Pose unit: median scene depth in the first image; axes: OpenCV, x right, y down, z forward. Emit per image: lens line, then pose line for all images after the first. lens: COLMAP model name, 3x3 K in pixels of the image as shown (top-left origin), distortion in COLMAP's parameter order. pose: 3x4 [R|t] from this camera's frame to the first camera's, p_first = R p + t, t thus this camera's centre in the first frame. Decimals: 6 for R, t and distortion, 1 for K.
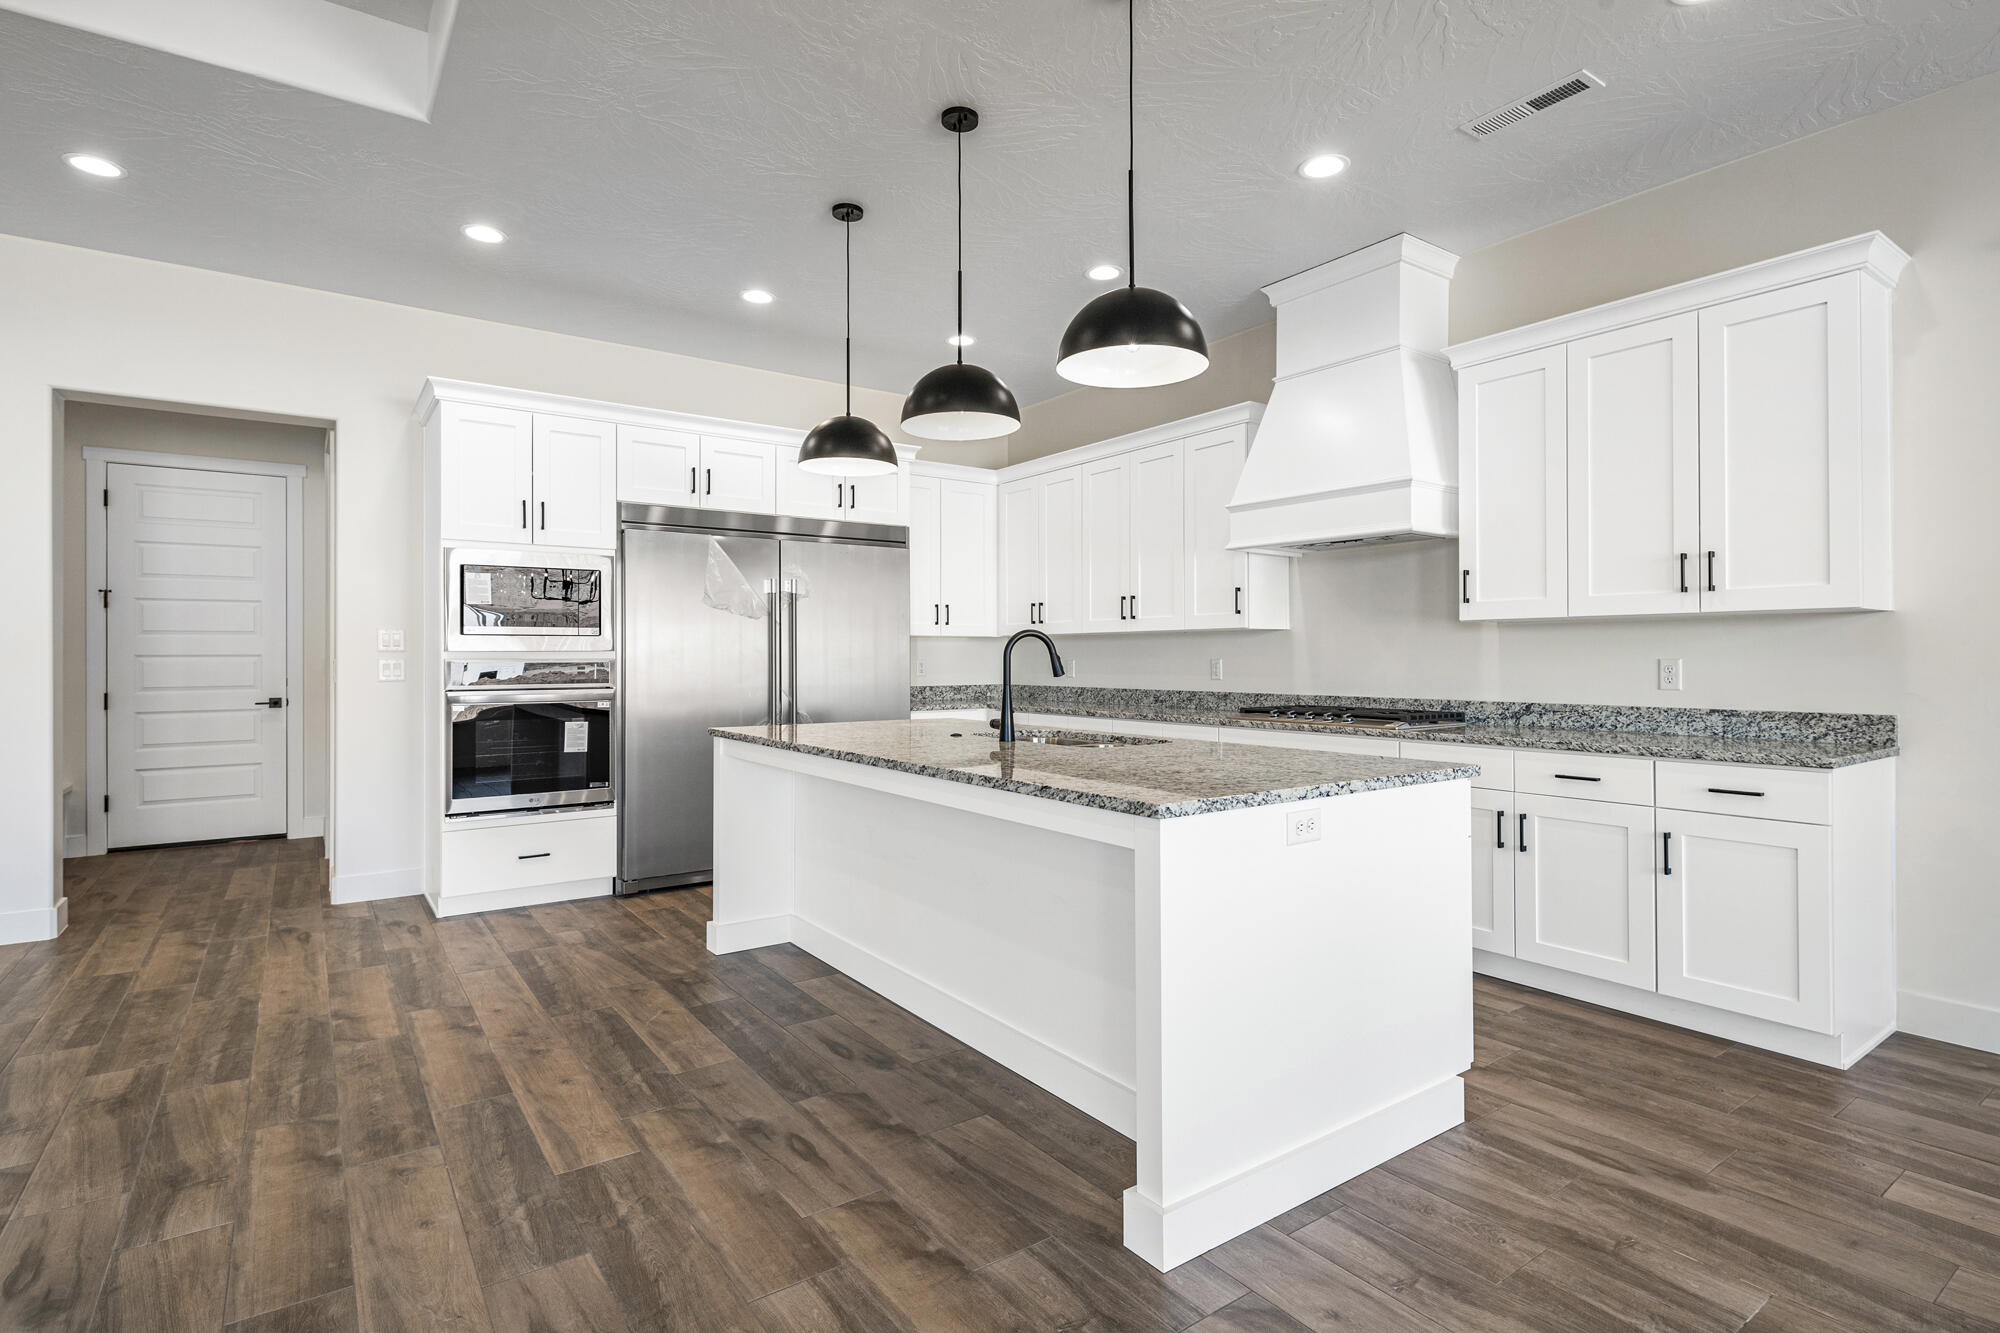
lens RADIAL K [[983.1, 0, 1000.0], [0, 983.1, 646.3], [0, 0, 1]] dist [0.003566, -0.001607]
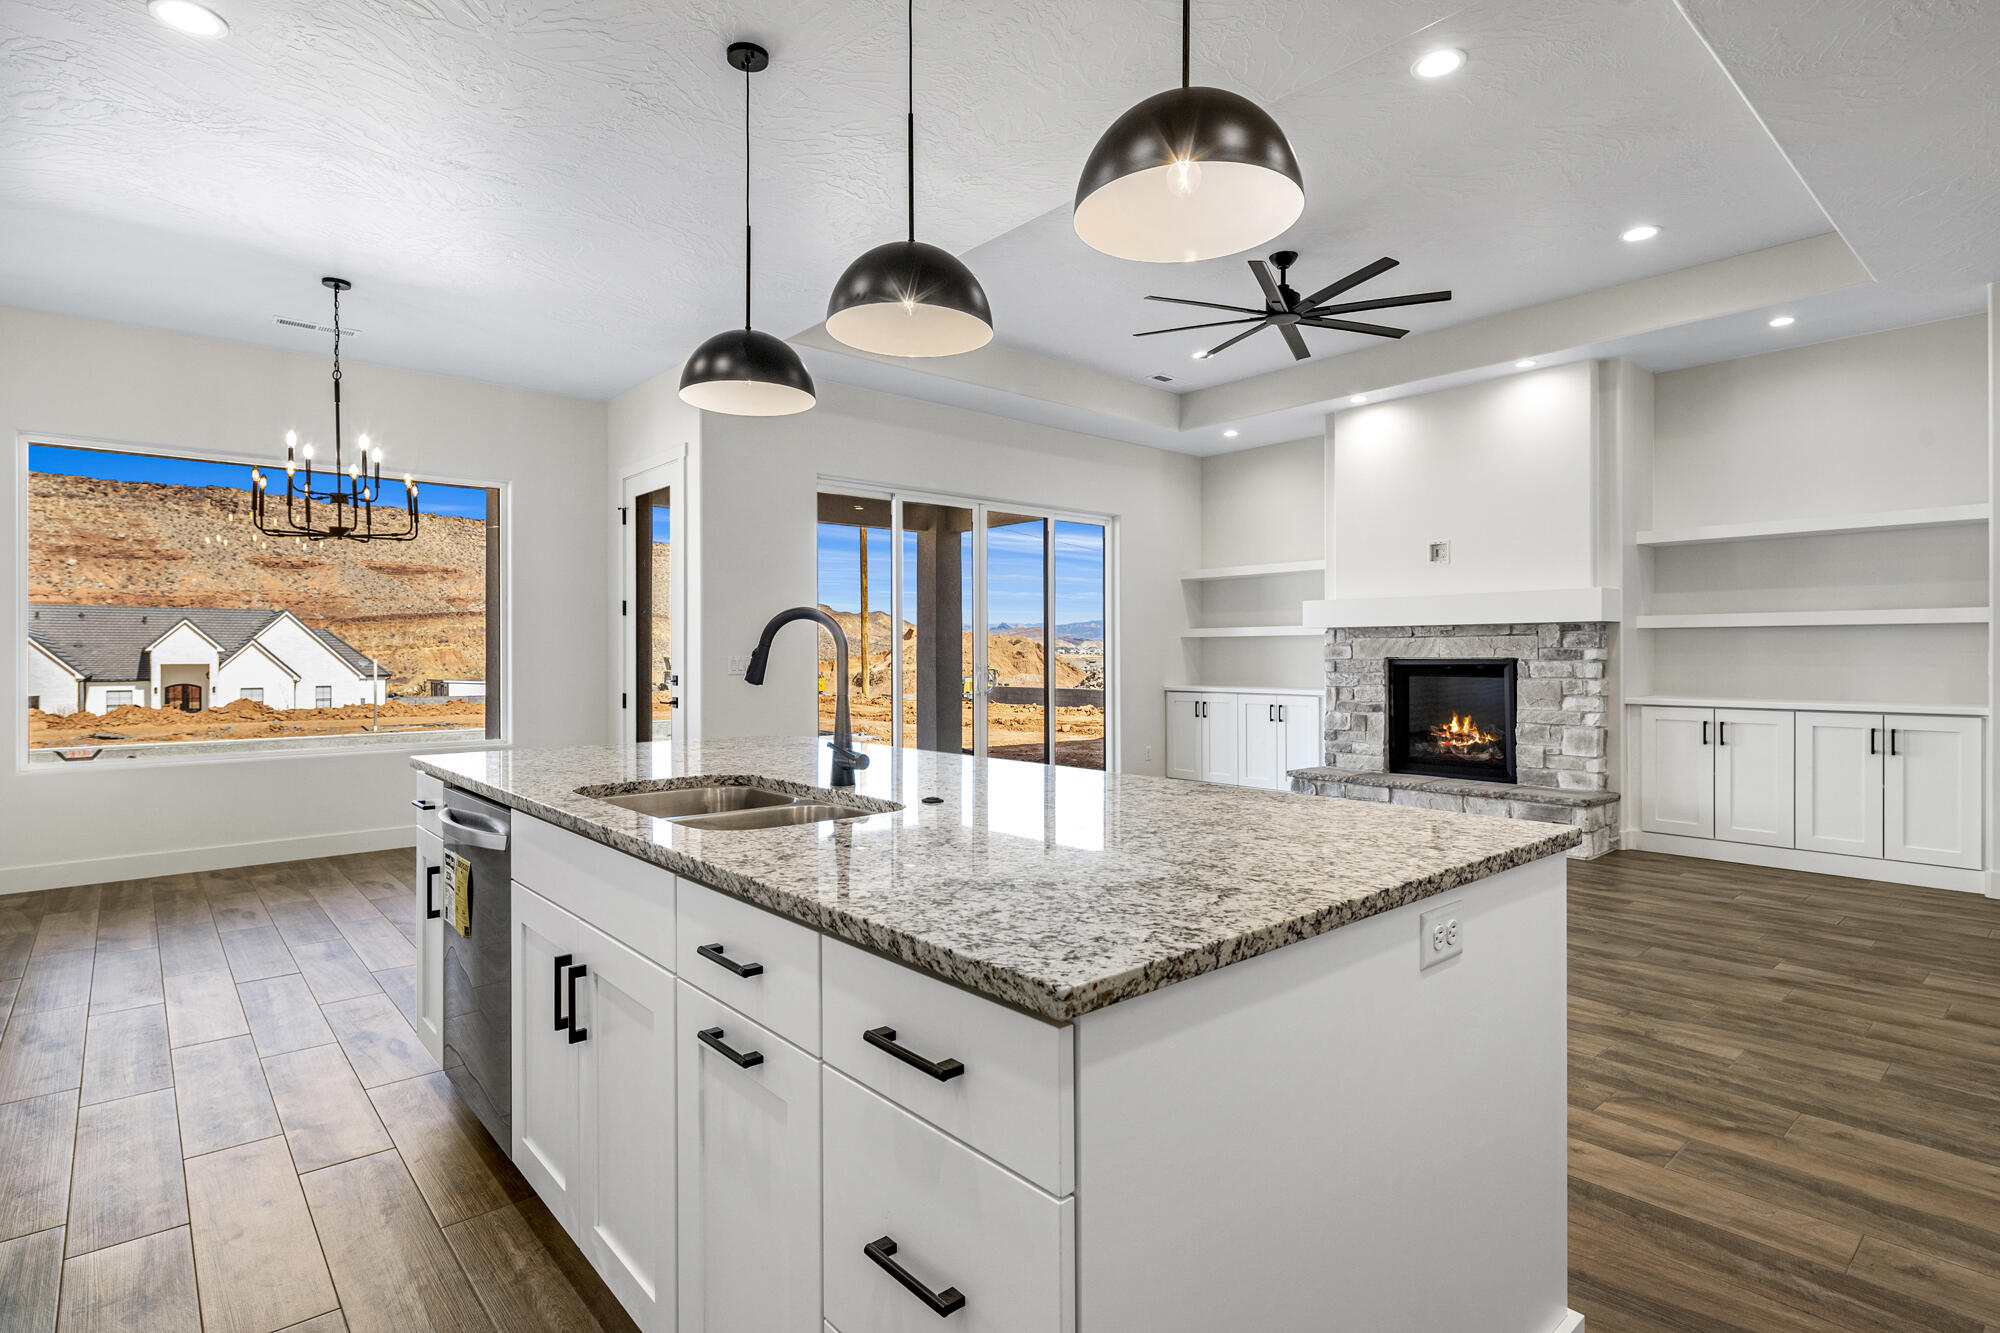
lens RADIAL K [[996.1, 0, 998.3], [0, 996.1, 657.7], [0, 0, 1]] dist [0.000226, -0.001940]
pose [[-0.995286, 0.004327, -0.096882, -0.032389], [0.005309, 0.999937, -0.009879, 0.022786], [0.096833, -0.010347, -0.995247, 1.710768]]
